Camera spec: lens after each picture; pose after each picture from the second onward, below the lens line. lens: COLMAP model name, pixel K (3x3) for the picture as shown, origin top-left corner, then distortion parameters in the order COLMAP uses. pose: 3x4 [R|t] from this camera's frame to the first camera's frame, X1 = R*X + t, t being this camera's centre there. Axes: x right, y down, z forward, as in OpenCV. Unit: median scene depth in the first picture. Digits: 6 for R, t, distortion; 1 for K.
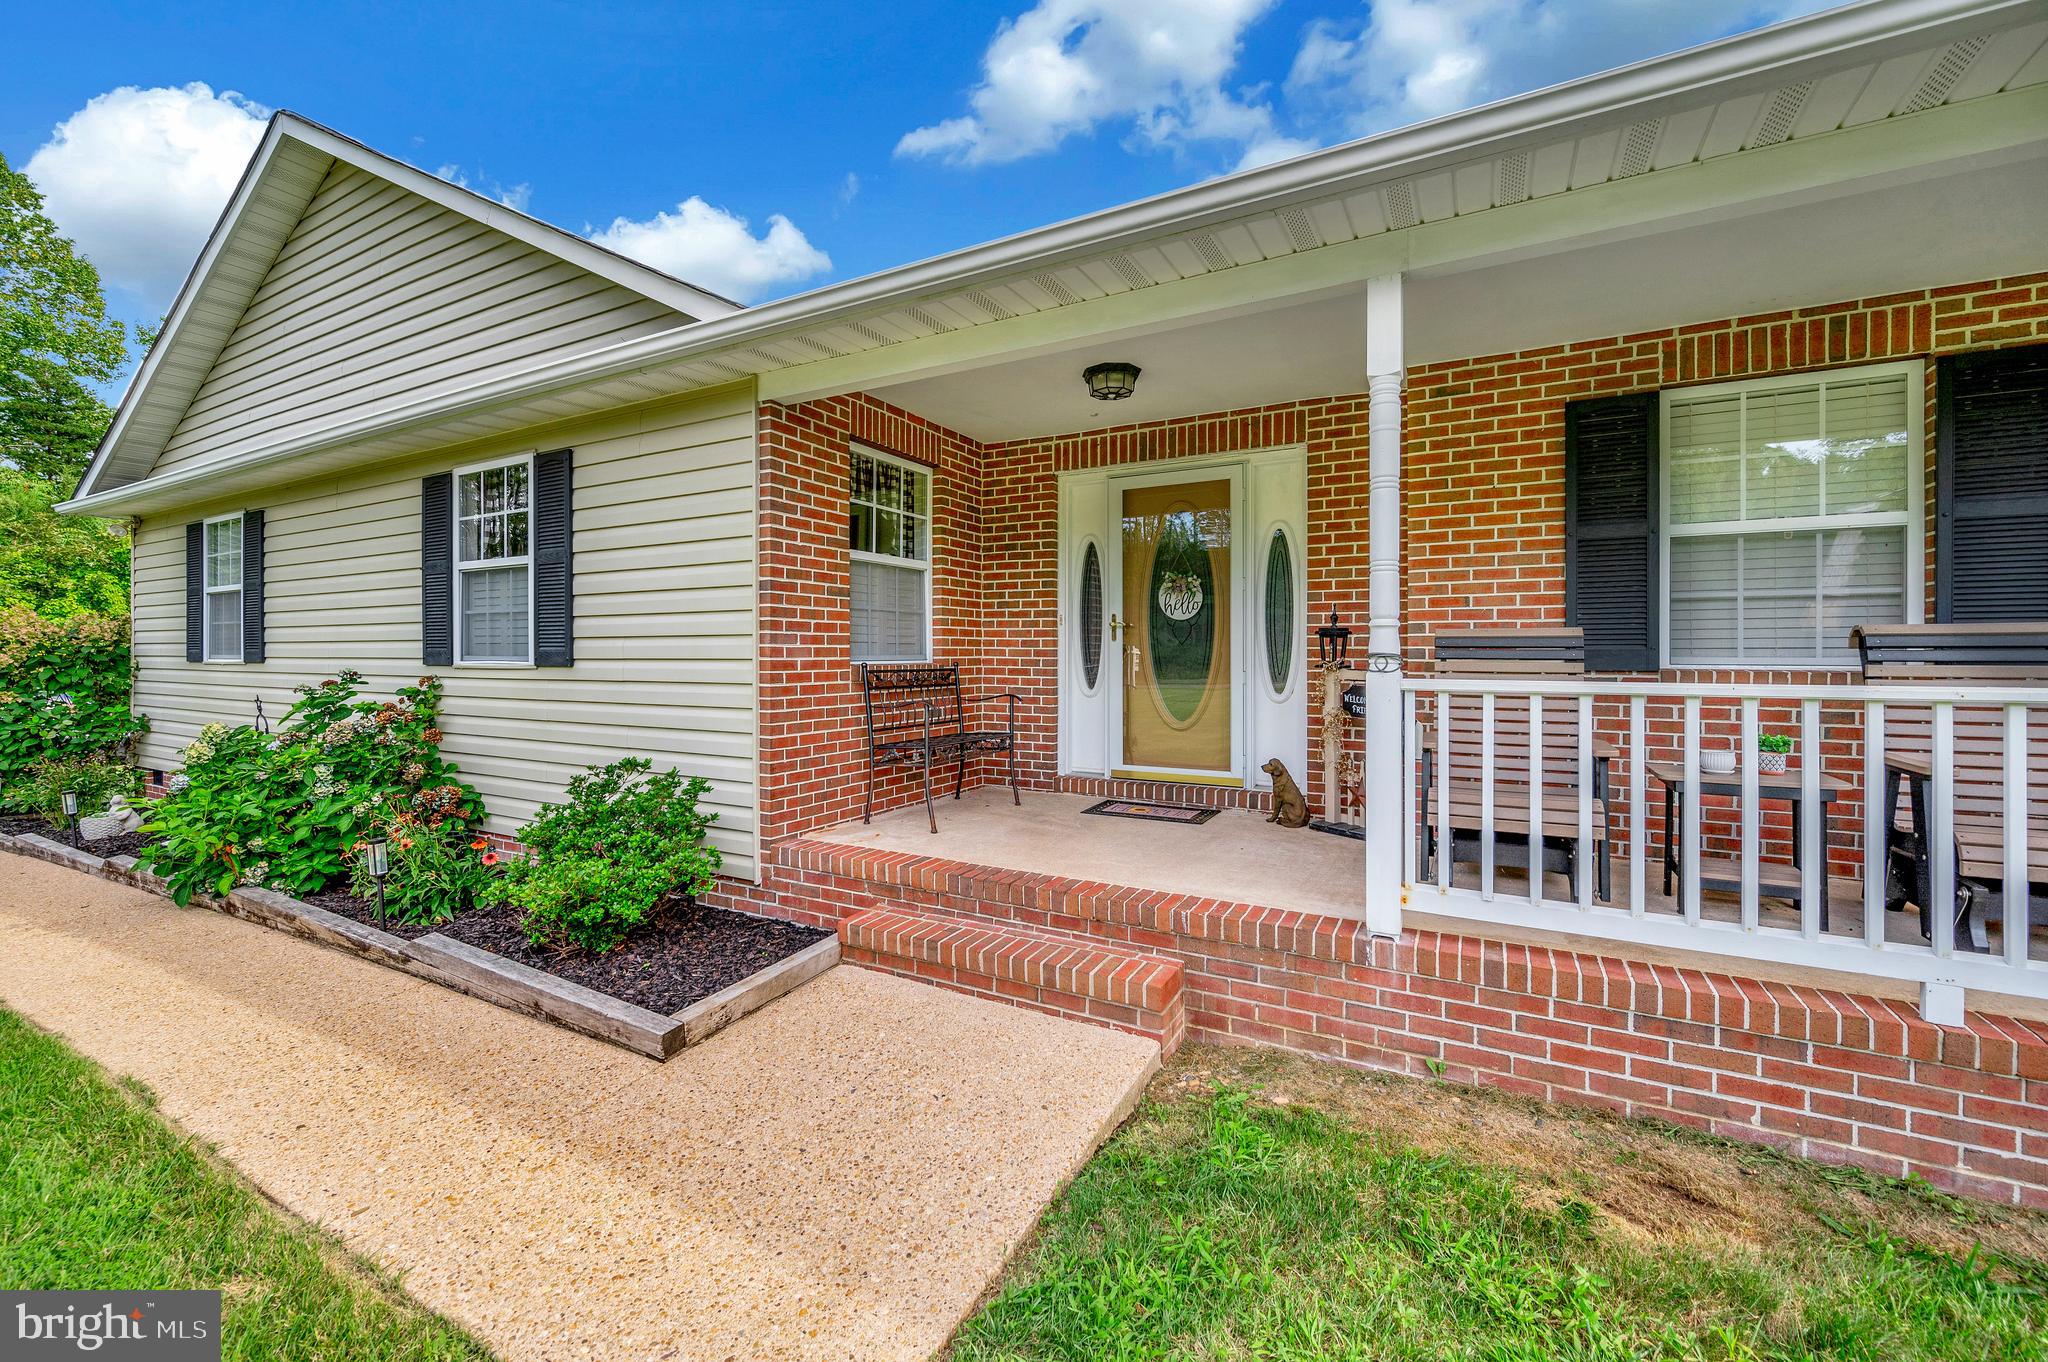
lens RADIAL K [[788.6, 0, 1026.4], [0, 788.6, 661.5], [0, 0, 1]] dist [-0.001355, -0.000132]
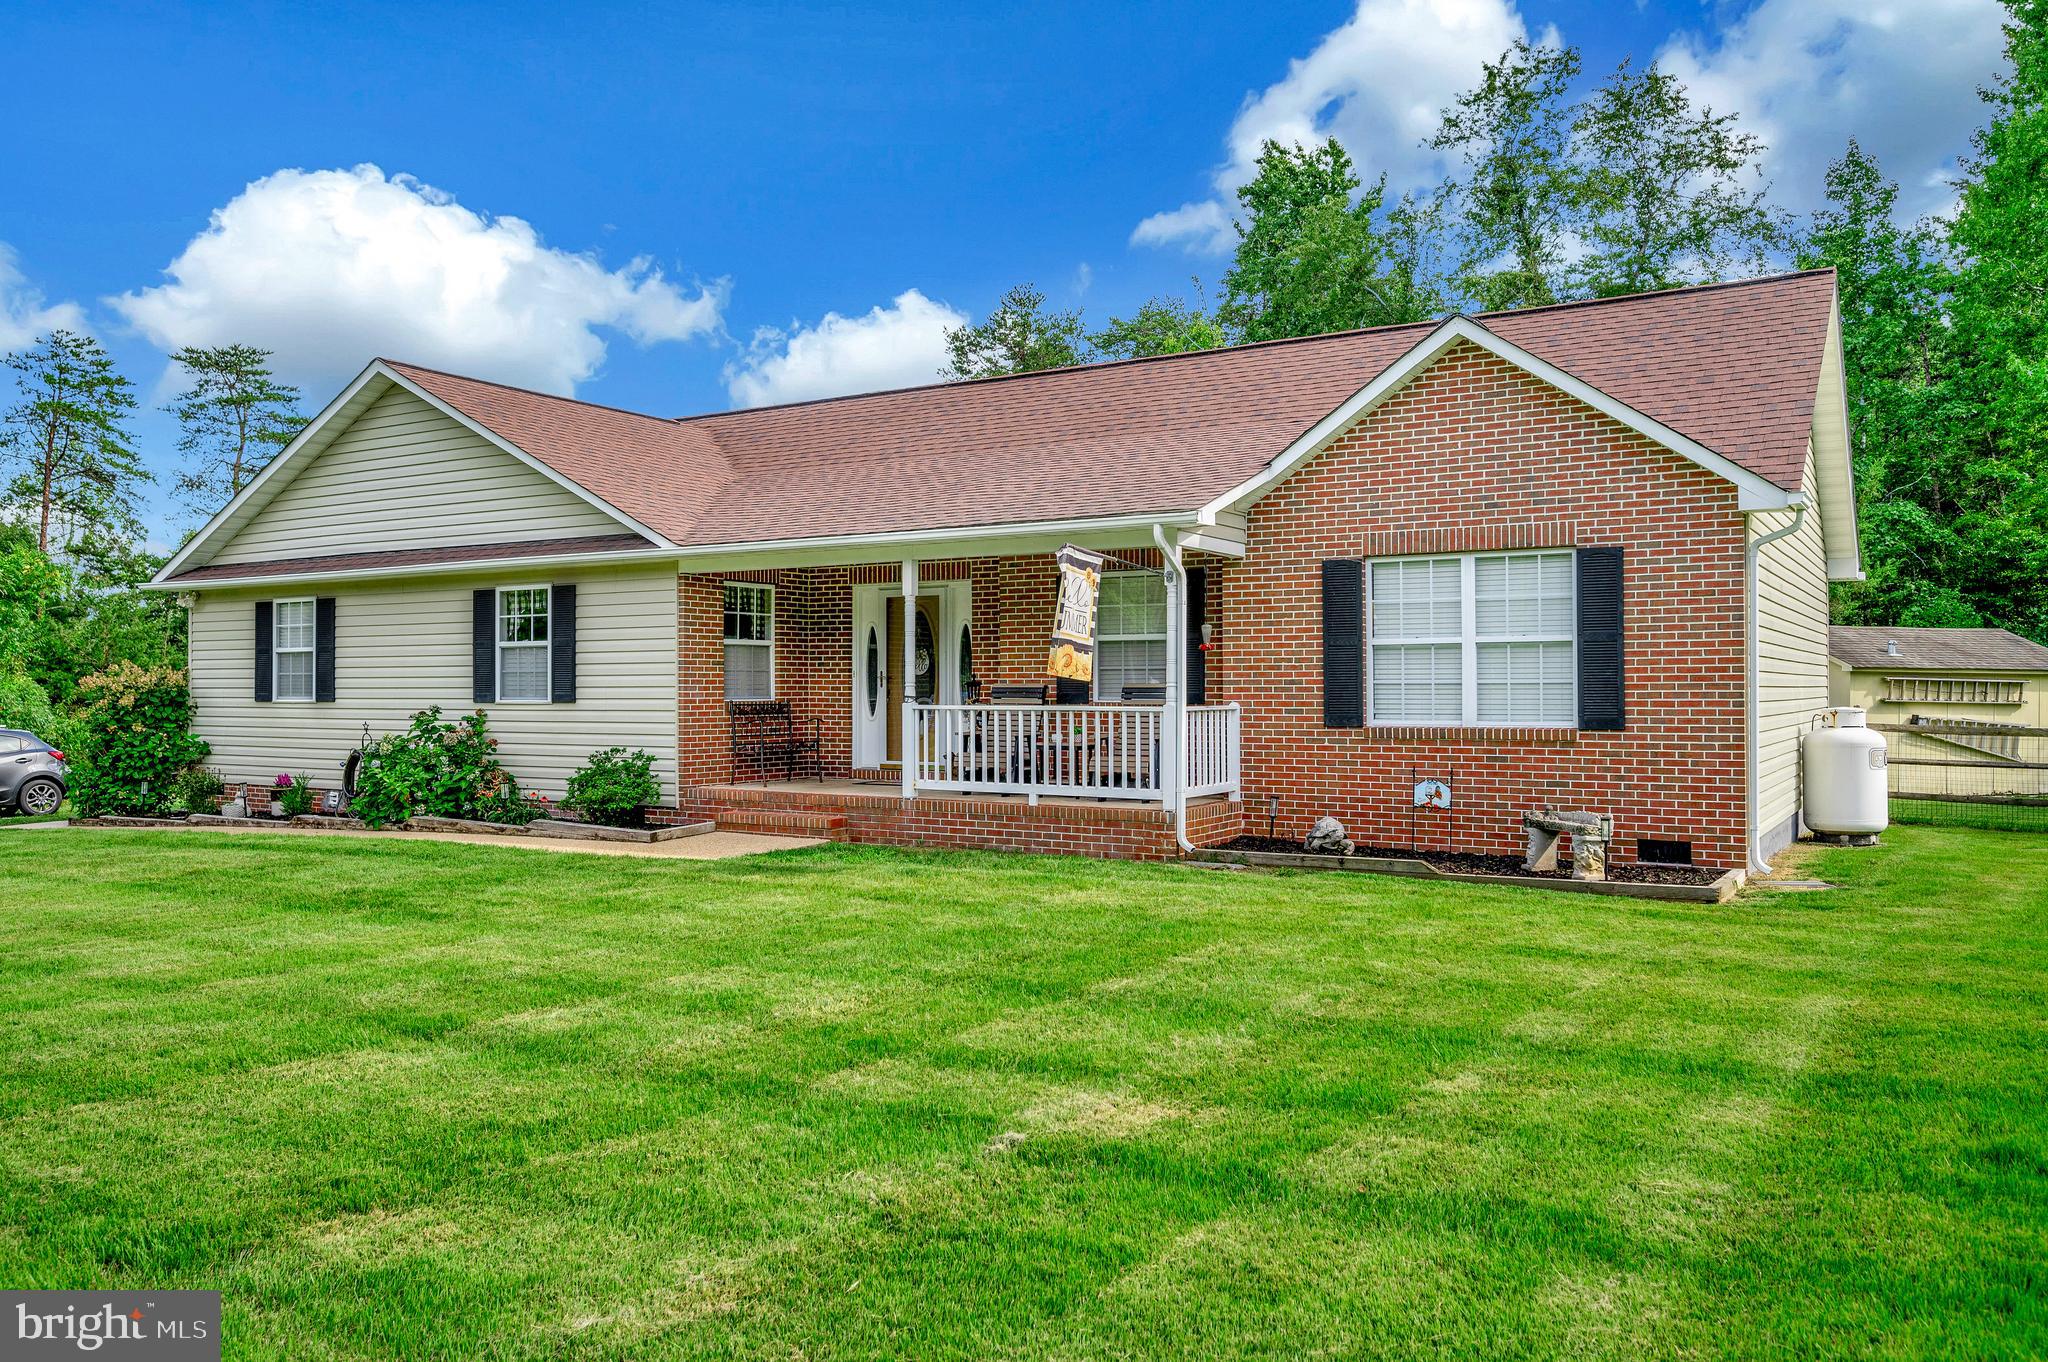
lens RADIAL K [[1453.2, 0, 1024.0], [0, 1453.2, 681.0], [0, 0, 1]] dist [0.002893, 0.002215]
pose [[0.998566, -0.002630, -0.053475, 0.593755], [0.001871, 0.999897, -0.014227, 0.005670], [0.053507, 0.014106, 0.998468, -2.128698]]
